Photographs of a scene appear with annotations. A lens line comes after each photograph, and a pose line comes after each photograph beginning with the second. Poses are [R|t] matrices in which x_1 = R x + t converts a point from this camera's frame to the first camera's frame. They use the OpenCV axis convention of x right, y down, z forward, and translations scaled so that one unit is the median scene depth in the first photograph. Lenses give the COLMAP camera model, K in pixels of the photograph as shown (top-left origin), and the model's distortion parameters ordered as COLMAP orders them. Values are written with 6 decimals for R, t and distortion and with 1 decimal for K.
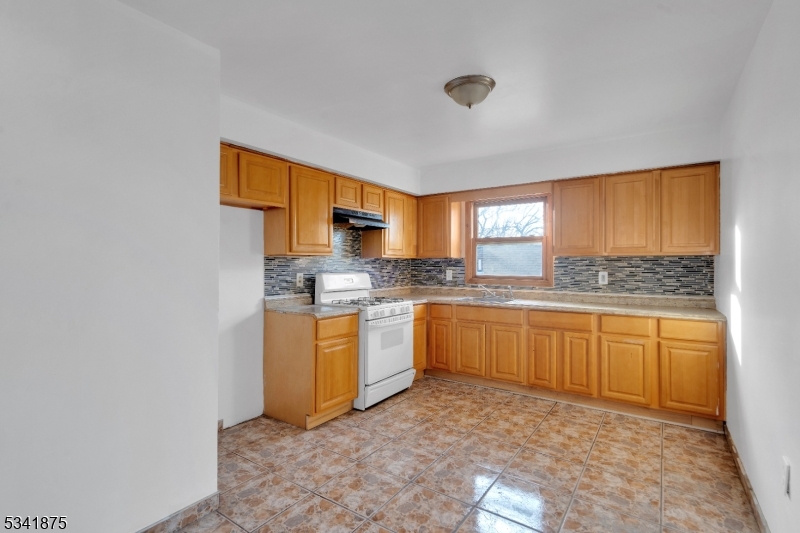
lens RADIAL K [[393.3, 0, 388.5], [0, 393.3, 267.2], [0, 0, 1]] dist [0.000659, 0.000475]
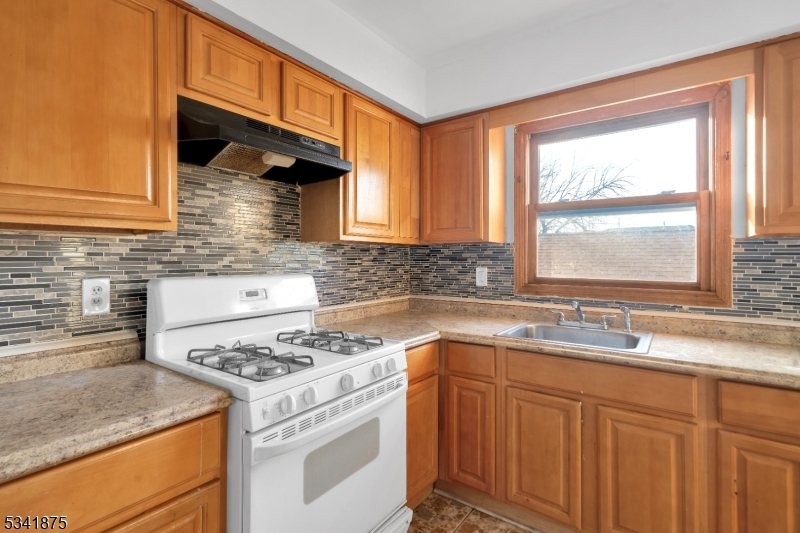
lens RADIAL K [[393.3, 0, 388.5], [0, 393.3, 267.2], [0, 0, 1]] dist [0.000659, 0.000475]
pose [[0.999601, -0.000462, -0.028251, 0.051584], [0.001000, 0.999818, 0.019048, -0.002422], [0.028237, -0.019069, 0.999419, 0.539255]]
